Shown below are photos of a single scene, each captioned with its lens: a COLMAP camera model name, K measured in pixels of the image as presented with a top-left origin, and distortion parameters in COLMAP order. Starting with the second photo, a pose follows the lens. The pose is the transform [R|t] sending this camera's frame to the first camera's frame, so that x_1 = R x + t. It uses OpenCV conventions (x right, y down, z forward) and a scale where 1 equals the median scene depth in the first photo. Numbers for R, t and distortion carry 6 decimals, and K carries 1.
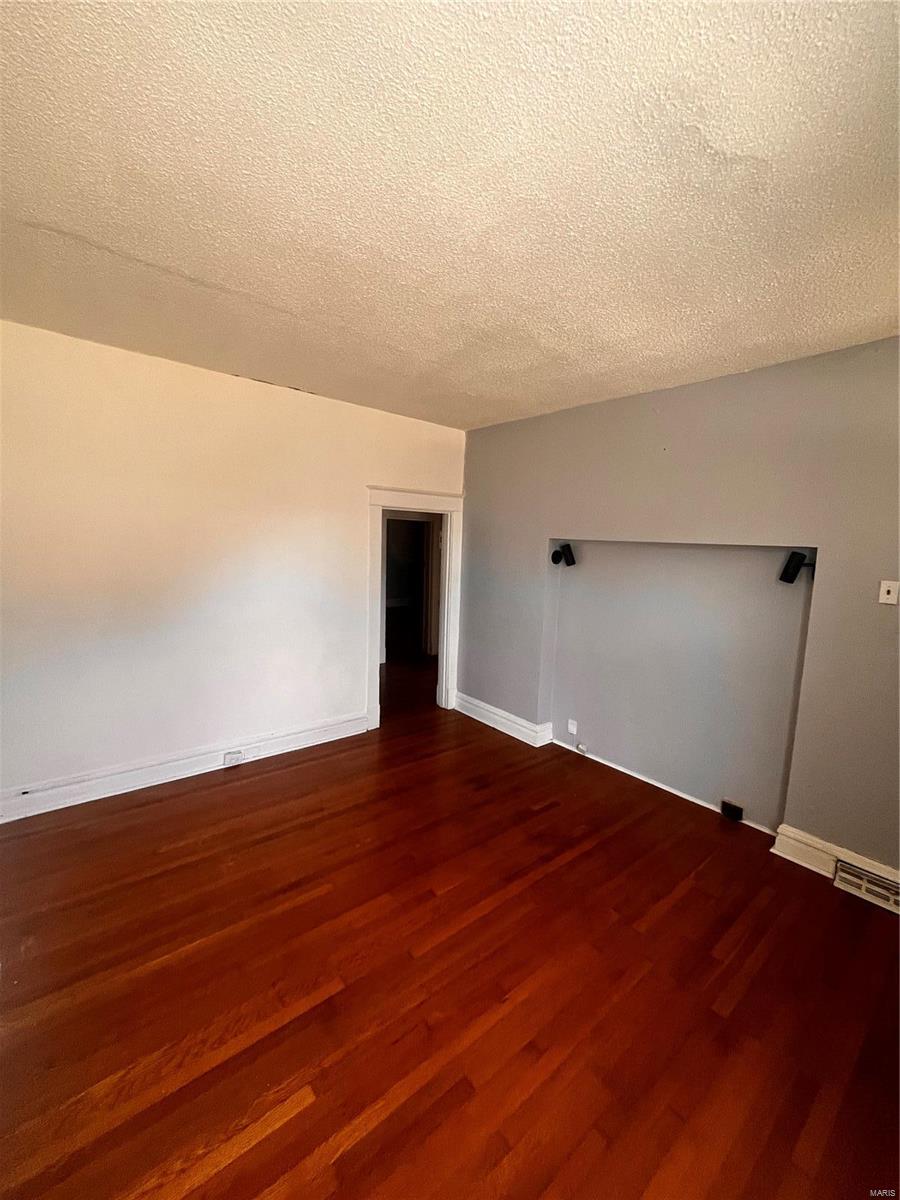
lens RADIAL K [[483.2, 0, 453.1], [0, 483.2, 596.0], [0, 0, 1]] dist [-0.002435, -0.000869]
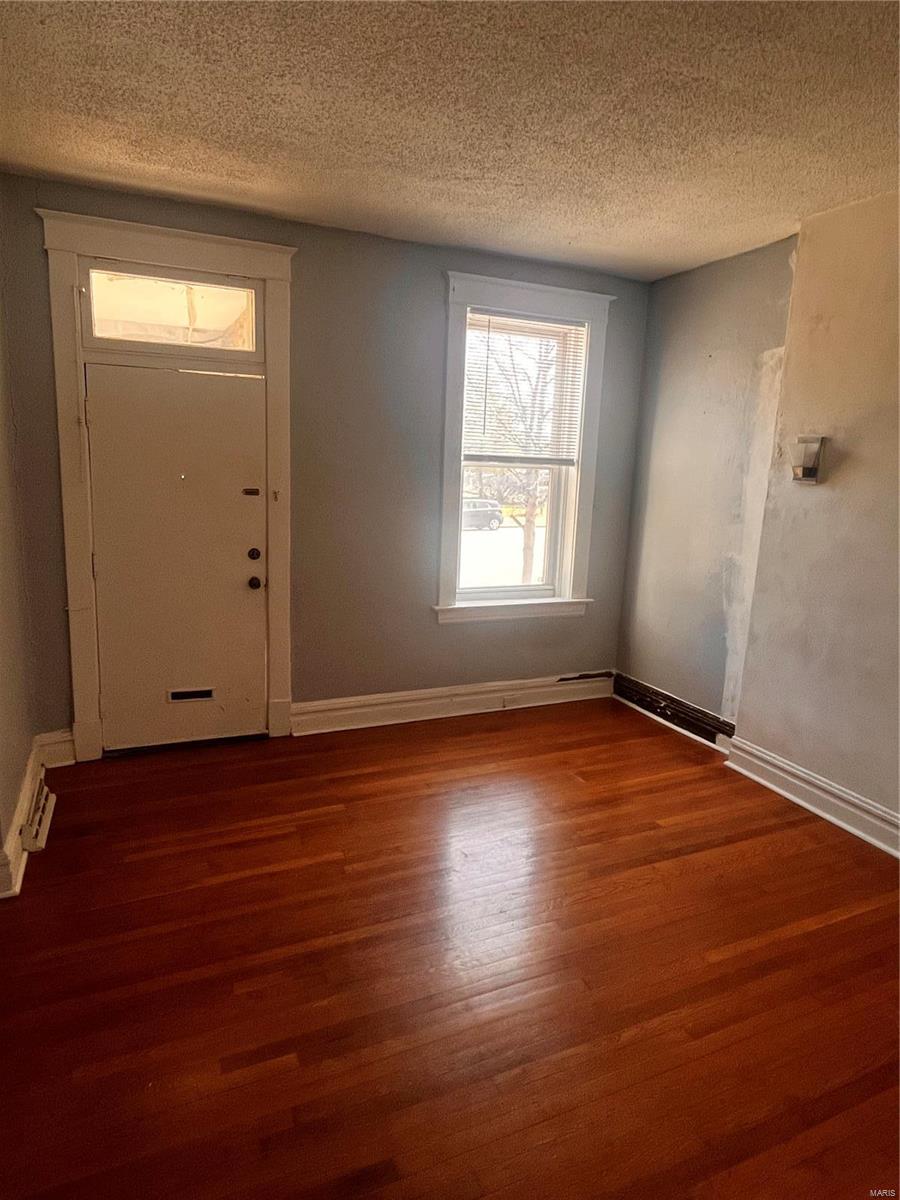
lens RADIAL K [[732.8, 0, 452.7], [0, 732.8, 599.7], [0, 0, 1]] dist [-0.003667, -0.001617]
pose [[-0.961257, -0.123758, 0.246310, -0.082740], [-0.041408, 0.948241, 0.314839, -0.167907], [-0.272525, 0.292442, -0.916629, 1.617378]]
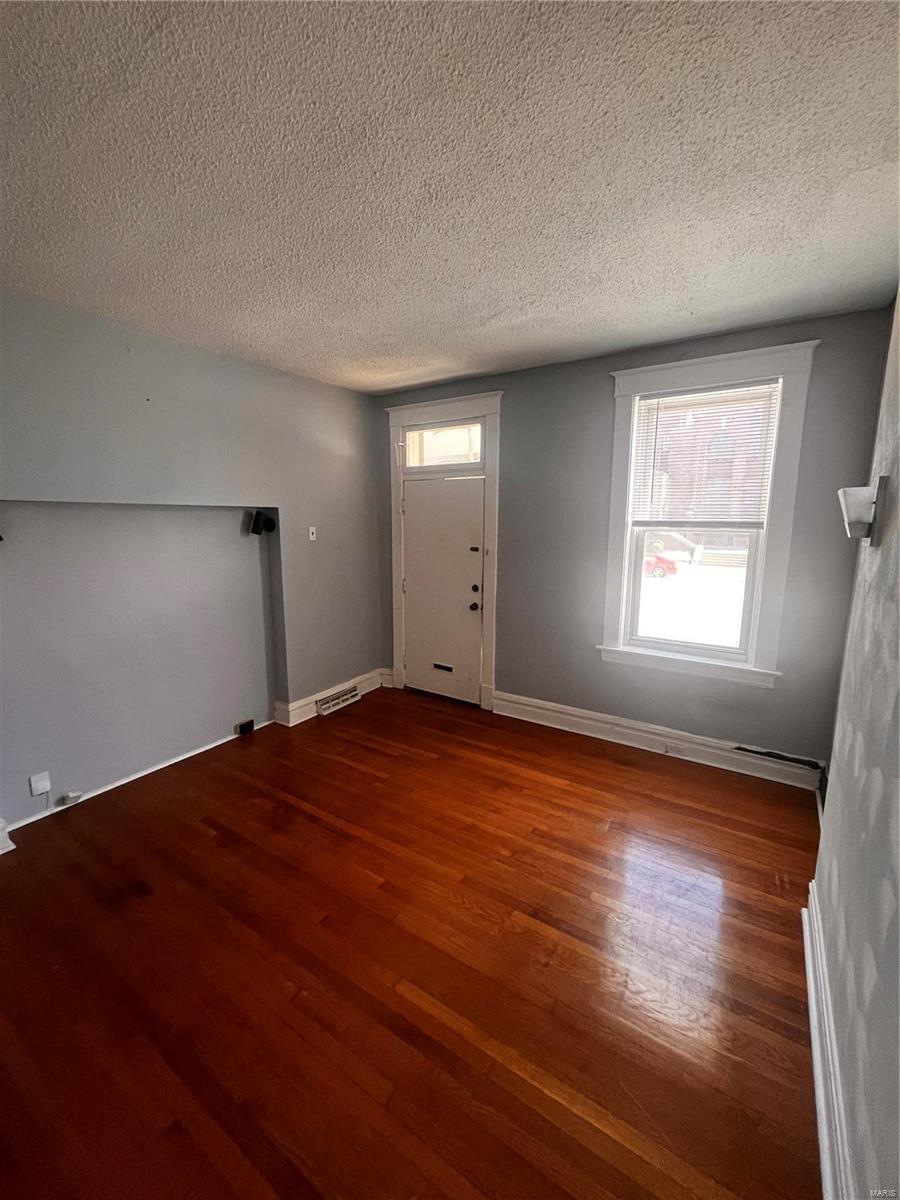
lens RADIAL K [[483.2, 0, 445.3], [0, 483.2, 596.0], [0, 0, 1]] dist [-0.002435, -0.000869]
pose [[-0.285970, -0.186140, 0.939986, -0.719307], [0.101981, 0.969468, 0.223004, -0.106078], [-0.952797, 0.159633, -0.258256, 0.872797]]
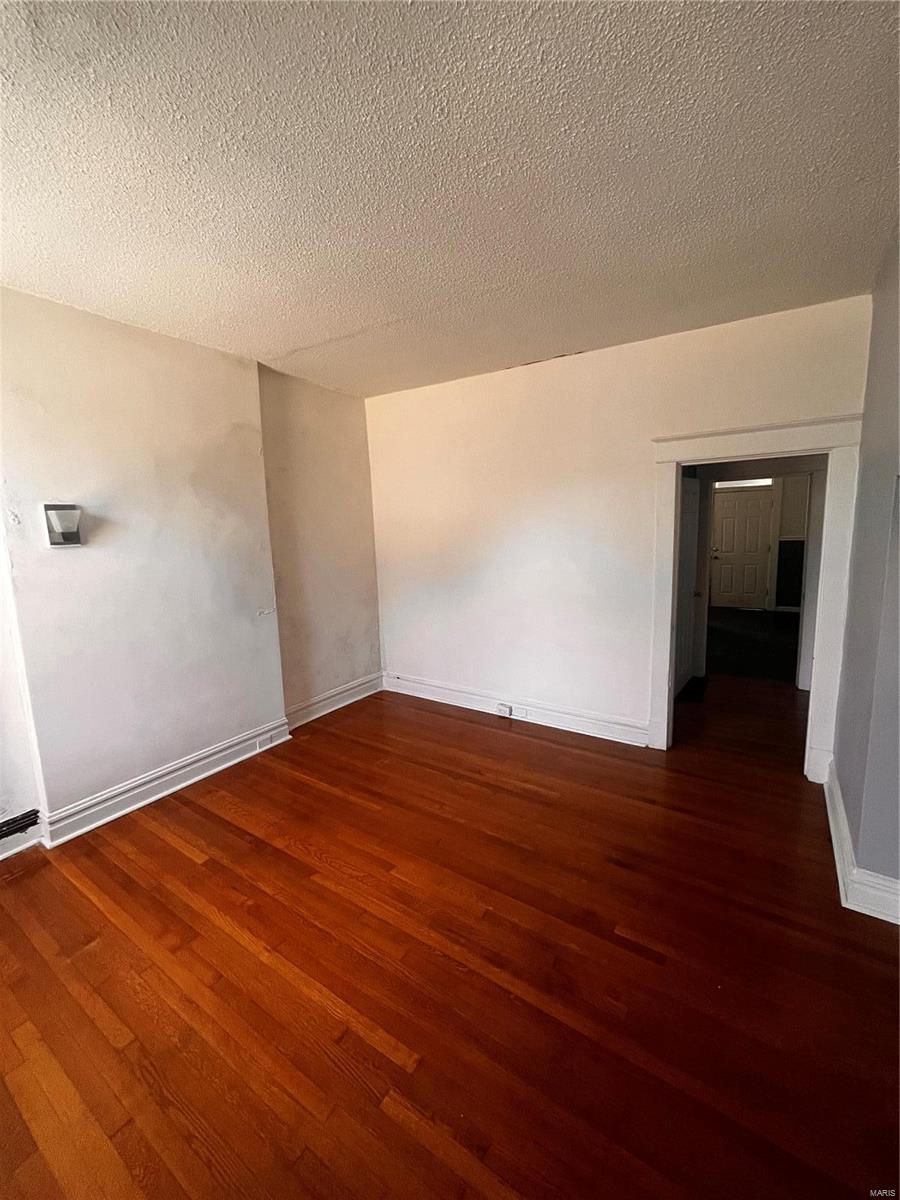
lens RADIAL K [[483.2, 0, 447.9], [0, 483.2, 601.1], [0, 0, 1]] dist [-0.002435, -0.000869]
pose [[0.285456, 0.108403, -0.952241, 0.734744], [-0.070551, 0.993264, 0.091924, -0.023204], [0.955792, 0.040941, 0.291181, 0.673678]]
